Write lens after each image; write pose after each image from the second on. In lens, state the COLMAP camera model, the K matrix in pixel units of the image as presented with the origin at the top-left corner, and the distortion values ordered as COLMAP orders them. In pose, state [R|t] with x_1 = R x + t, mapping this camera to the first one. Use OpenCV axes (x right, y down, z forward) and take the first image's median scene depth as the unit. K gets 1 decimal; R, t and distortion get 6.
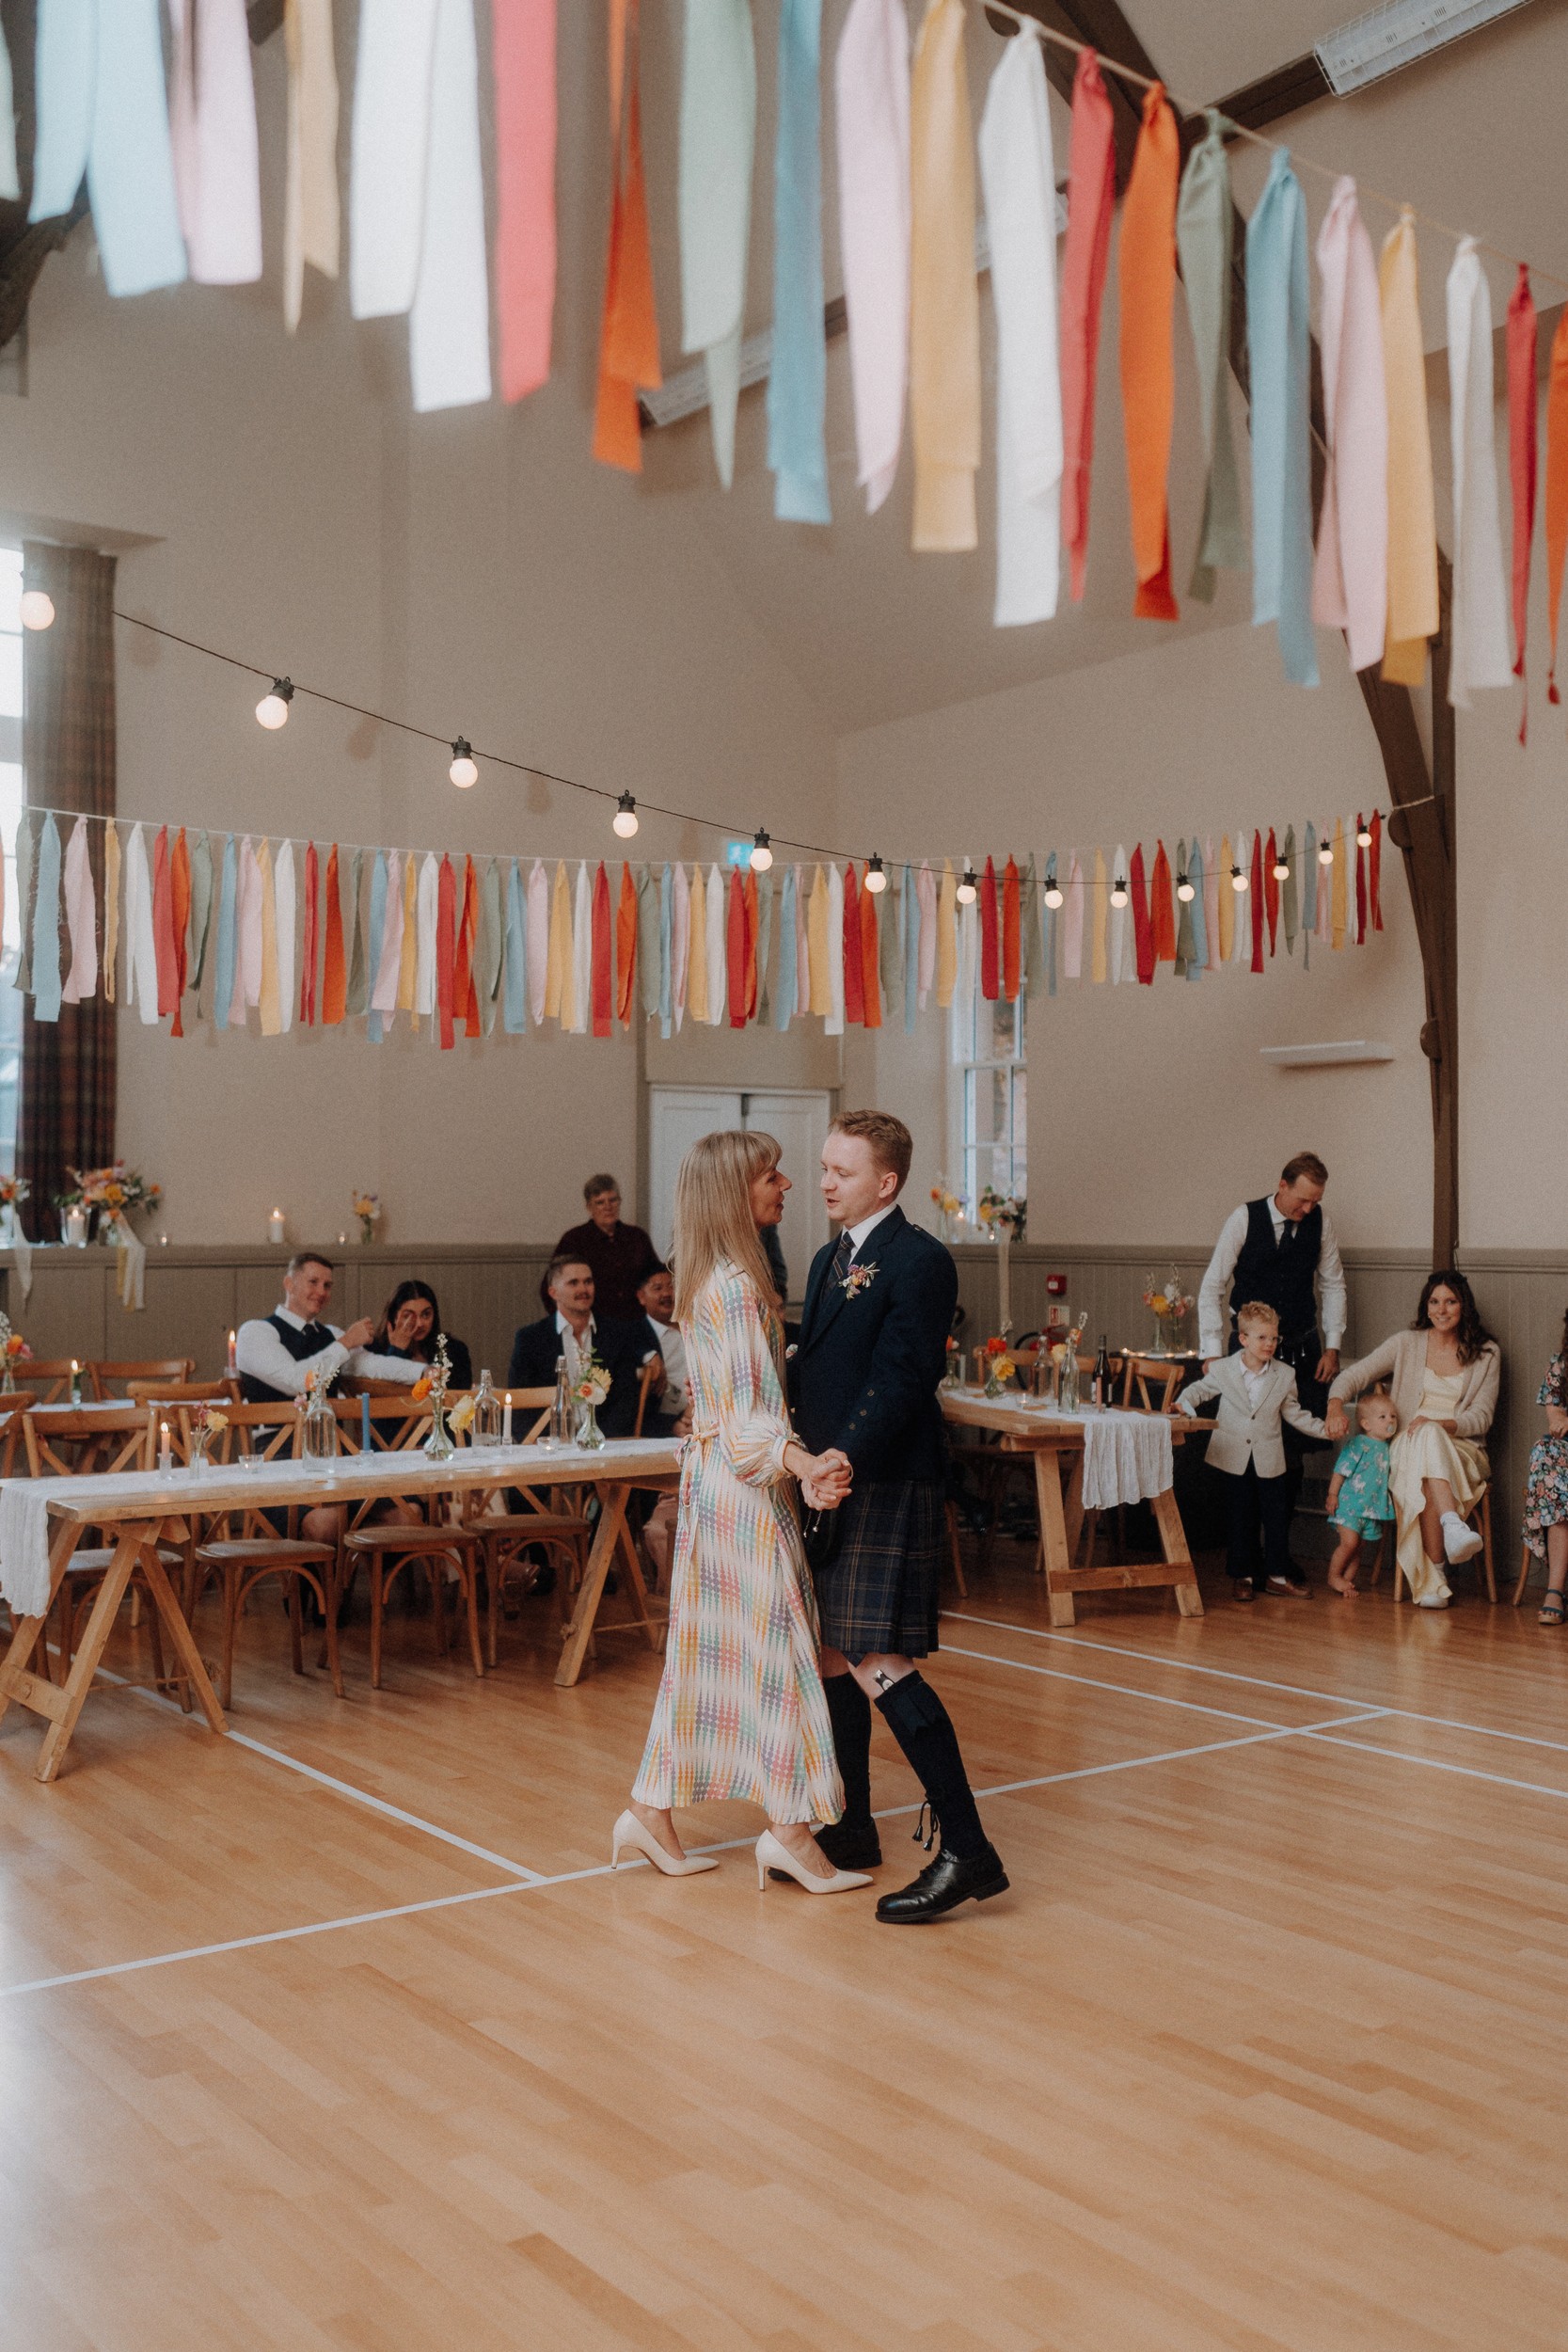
lens RADIAL K [[2307.5, 0, 784.0], [0, 2307.5, 1176.0], [0, 0, 1]] dist [0.003447, 0.003924]
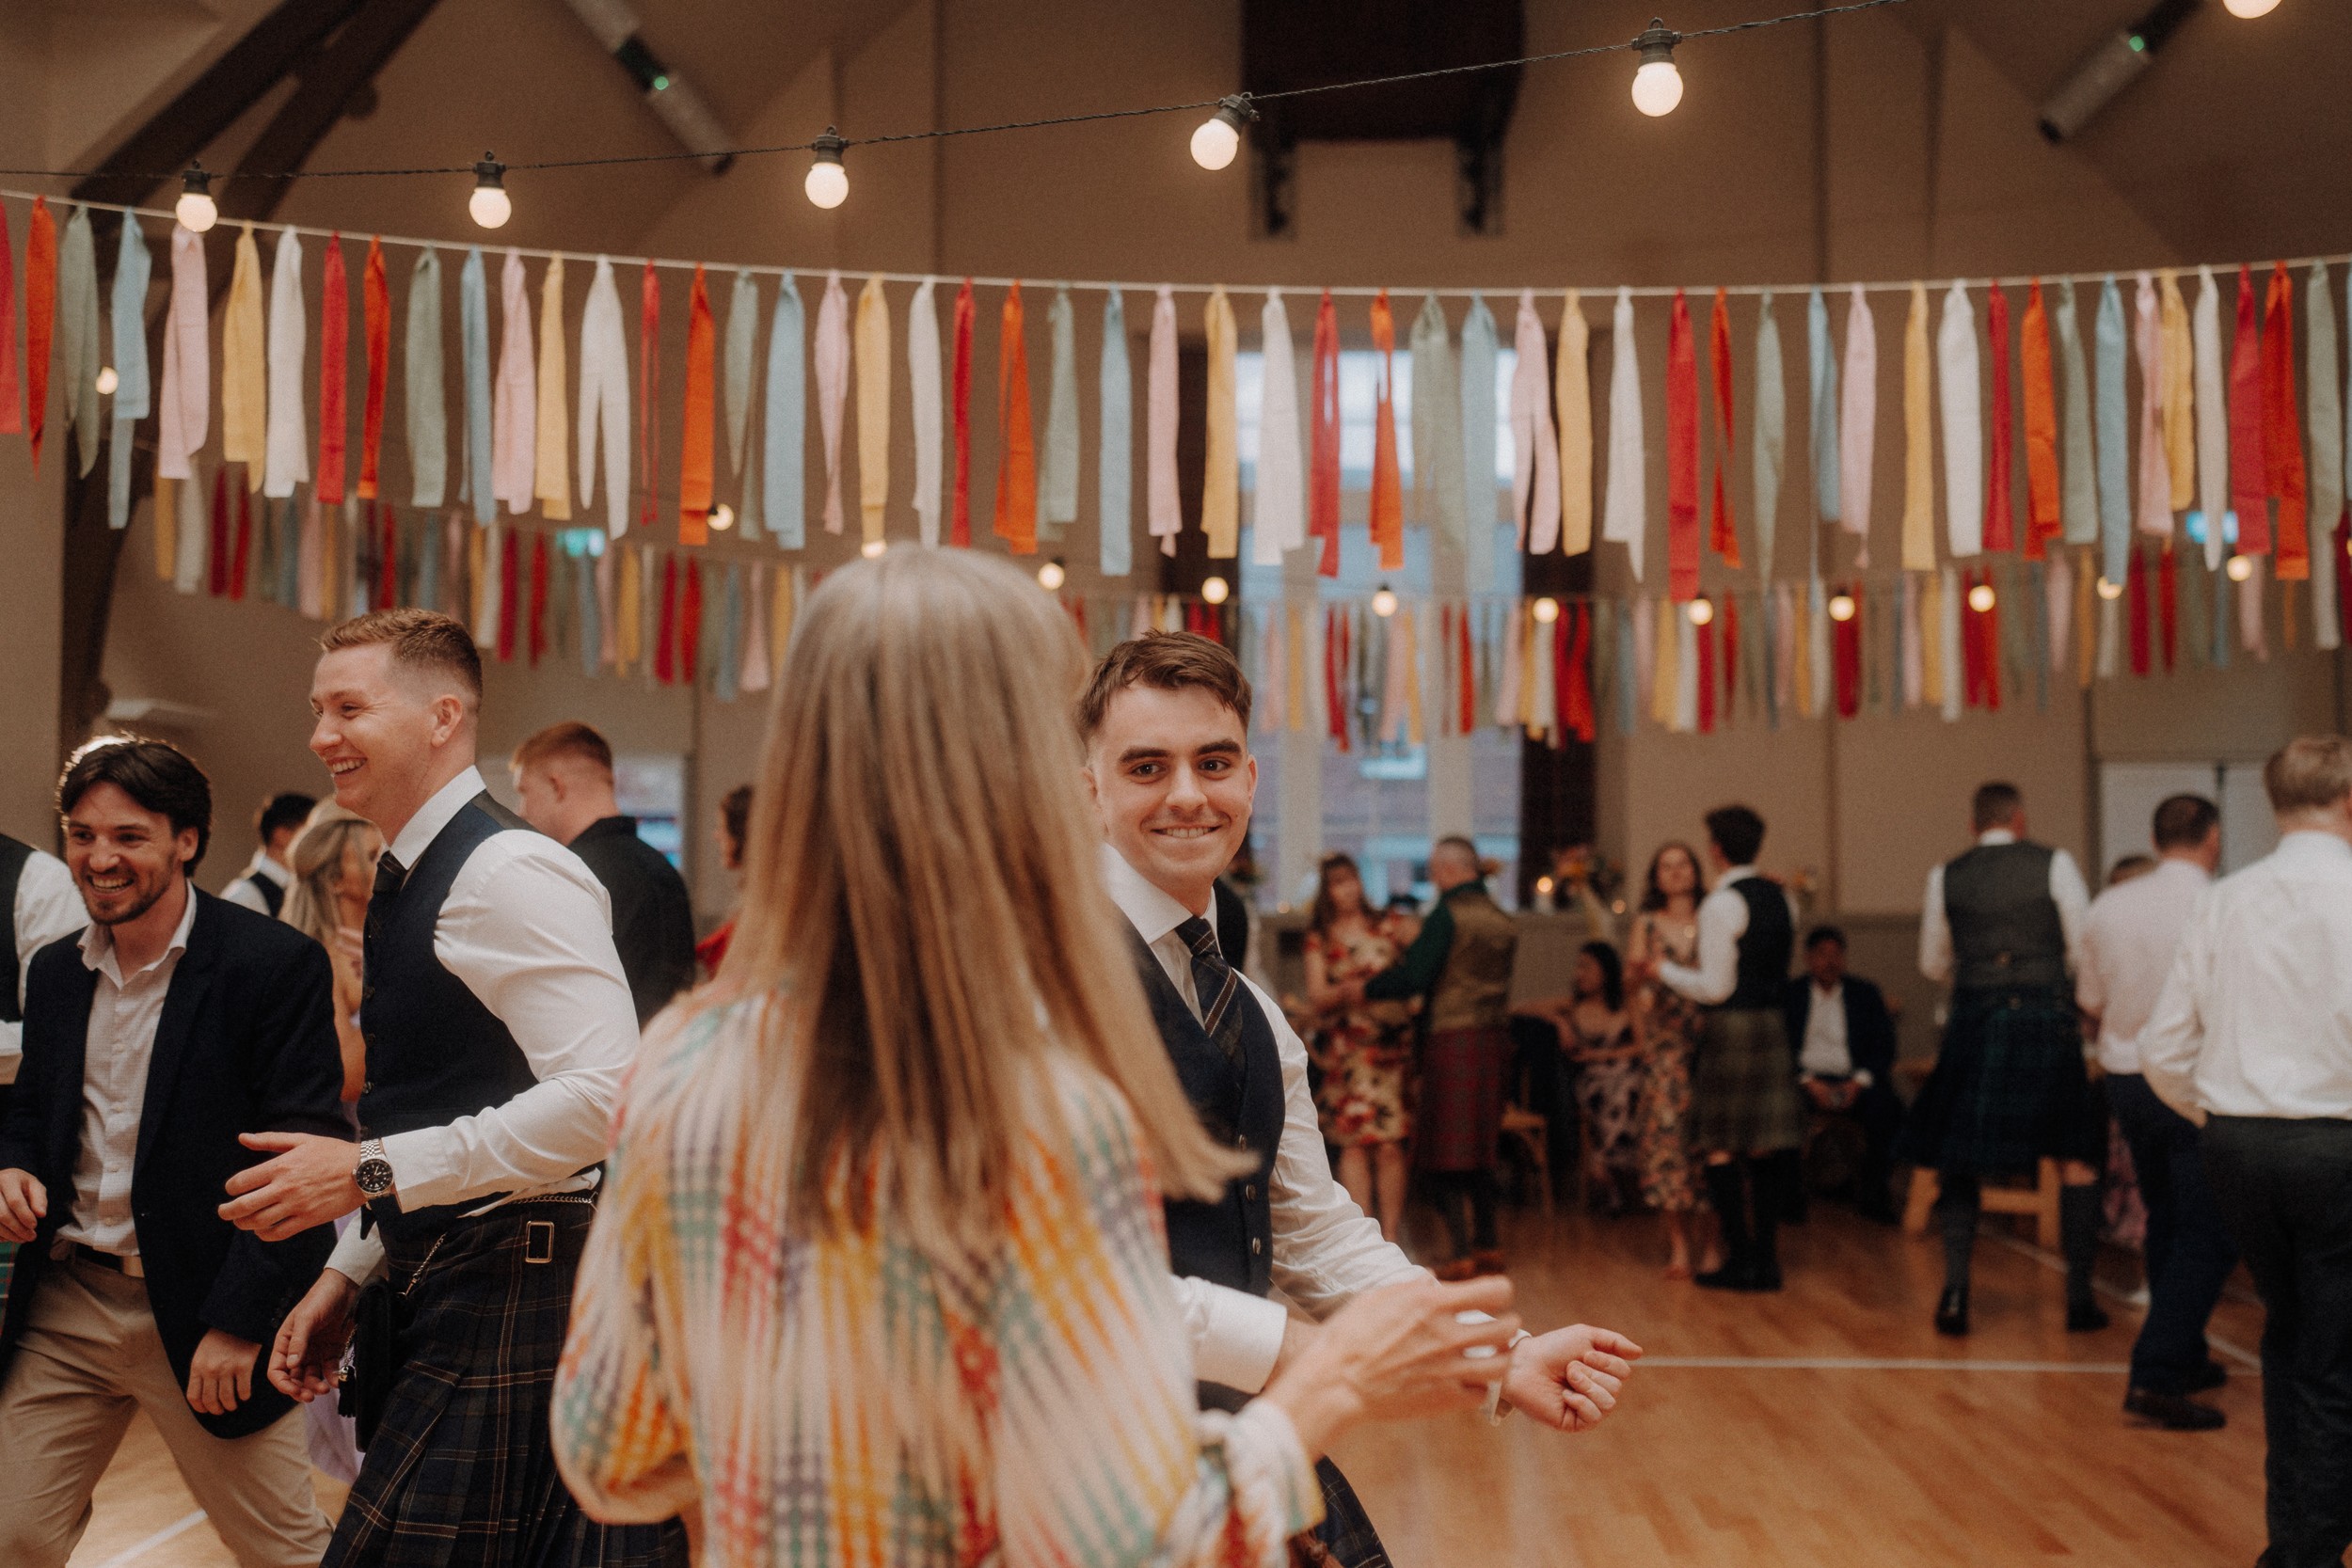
lens RADIAL K [[2350.7, 0, 1176.0], [0, 2350.7, 784.0], [0, 0, 1]] dist [-0.006182, -0.010360]
pose [[0.768524, -0.034813, -0.638874, 0.328962], [0.015308, 0.999233, -0.036035, 0.003955], [0.639638, 0.017914, 0.768467, -0.083468]]
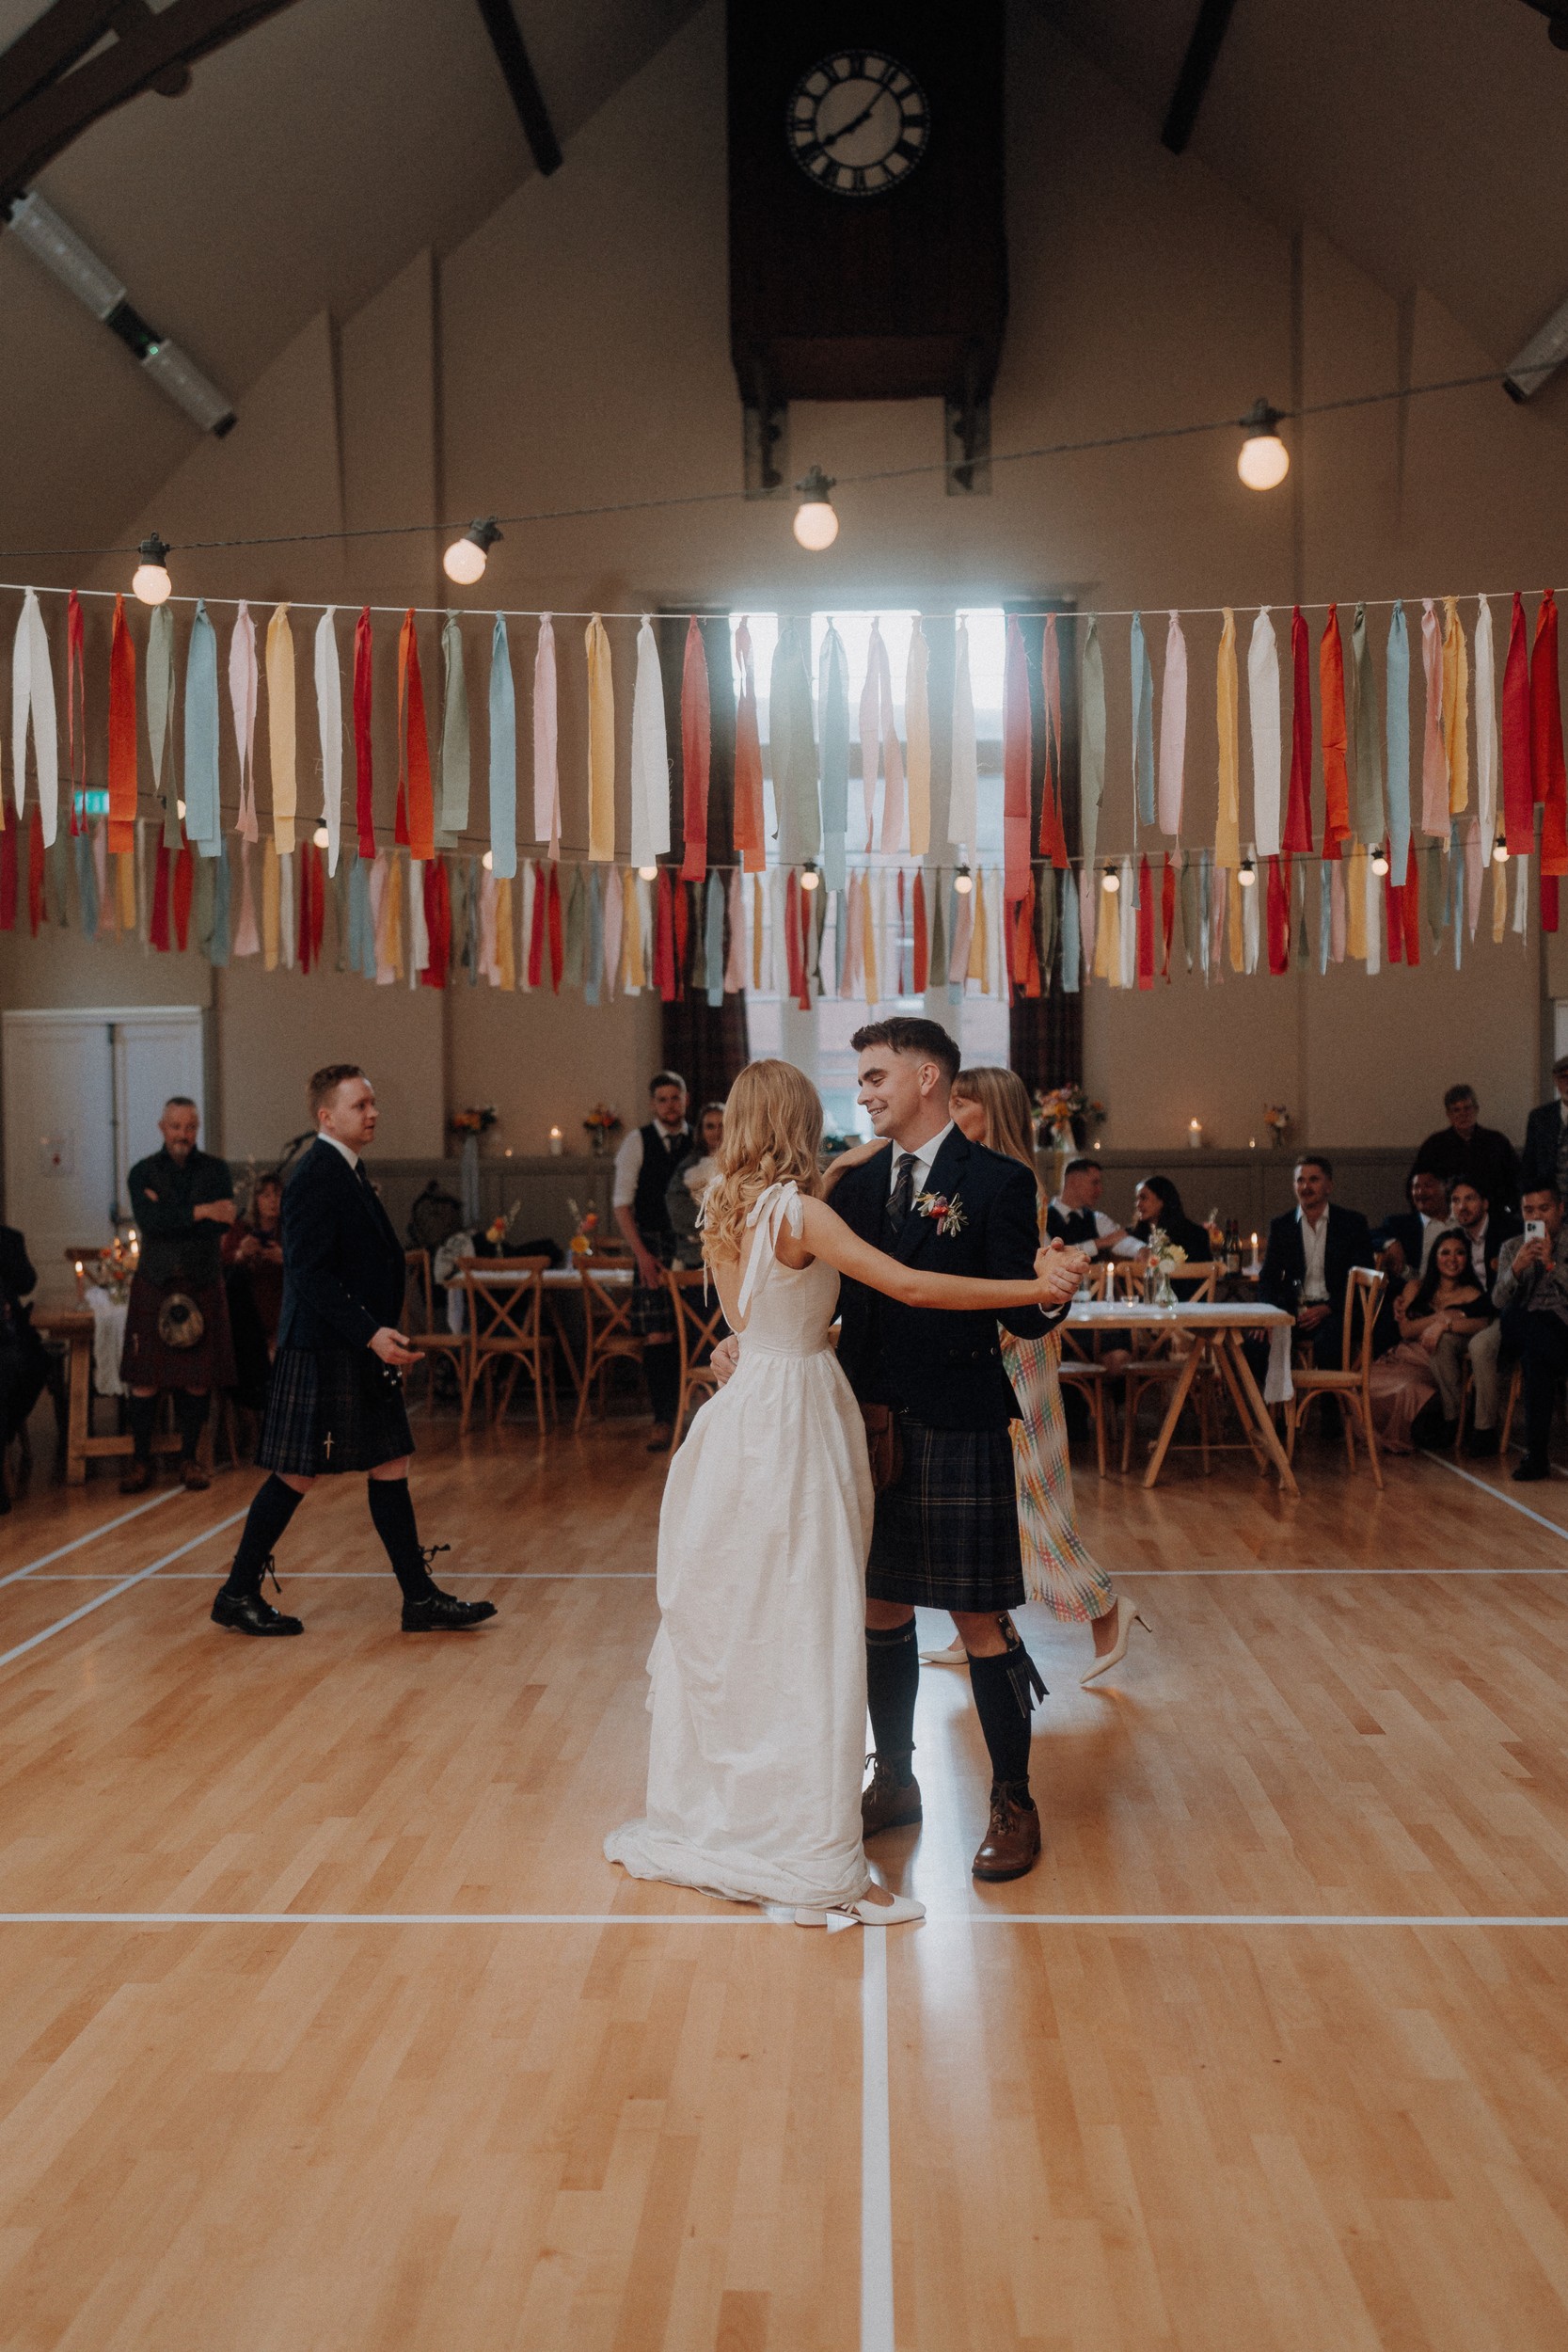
lens RADIAL K [[2307.5, 0, 784.0], [0, 2307.5, 1176.0], [0, 0, 1]] dist [0.003447, 0.003924]
pose [[0.783964, 0.001384, -0.620805, 0.372108], [0.024864, 0.999125, 0.033627, -0.002620], [0.620308, -0.041798, 0.783244, -0.092317]]
